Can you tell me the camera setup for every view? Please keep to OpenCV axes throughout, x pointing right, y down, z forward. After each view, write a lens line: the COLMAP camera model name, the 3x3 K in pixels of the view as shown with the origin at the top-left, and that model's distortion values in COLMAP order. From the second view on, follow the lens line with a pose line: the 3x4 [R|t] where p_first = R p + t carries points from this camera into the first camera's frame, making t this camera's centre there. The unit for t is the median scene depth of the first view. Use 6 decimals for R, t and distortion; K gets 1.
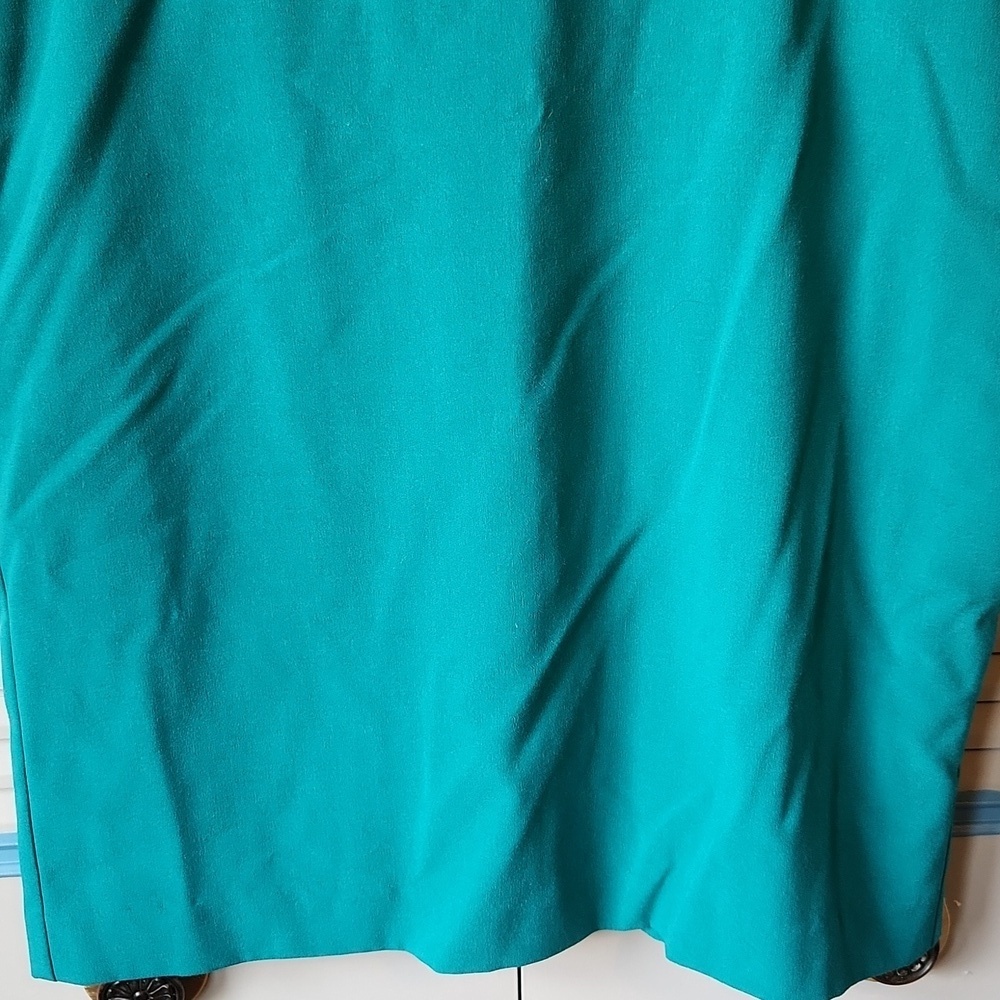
lens RADIAL K [[1437.5, 0, 496.2], [0, 1437.5, 503.9], [0, 0, 1]] dist [0.048145, 0.000000]
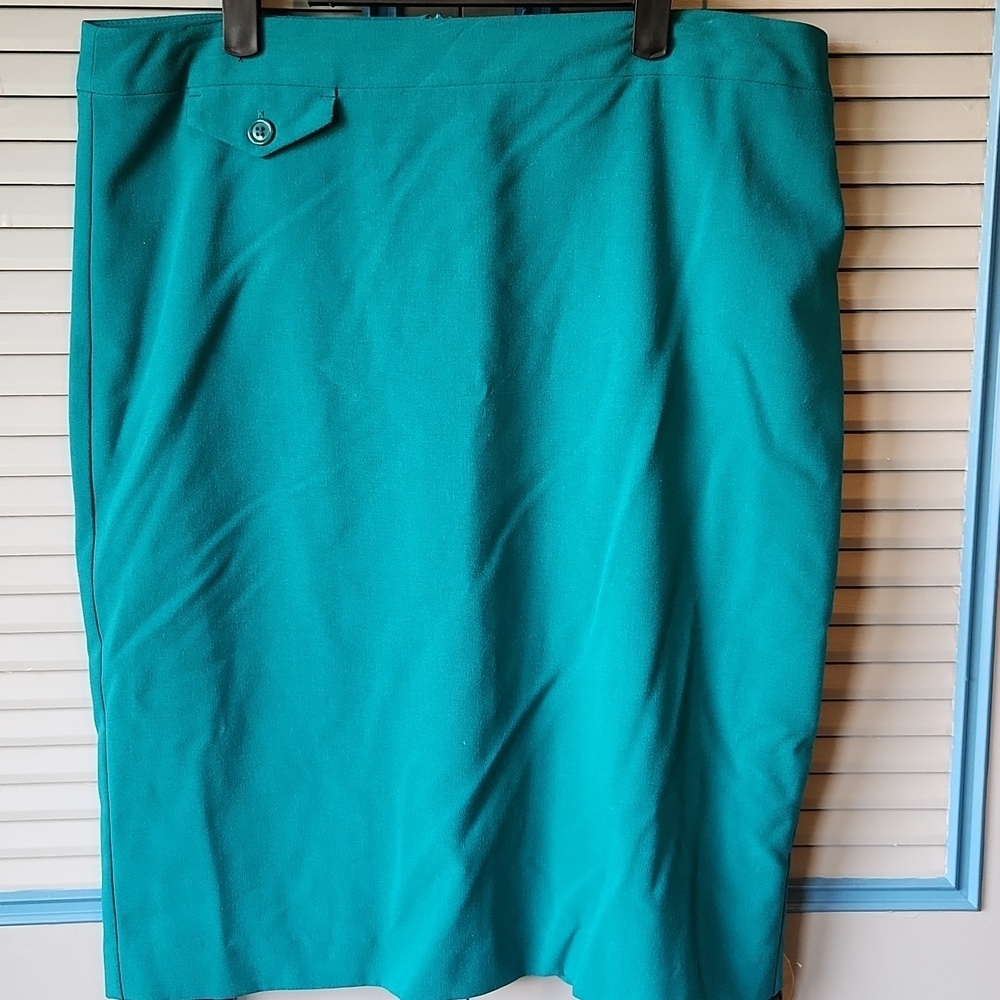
lens RADIAL K [[1437.5, 0, 491.1], [0, 1437.5, 499.6], [0, 0, 1]] dist [0.048145, 0.000000]
pose [[0.999507, 0.020904, -0.023410, 0.069490], [-0.022968, 0.995523, -0.091688, -0.024153], [0.021388, 0.092181, 0.995513, -0.429089]]
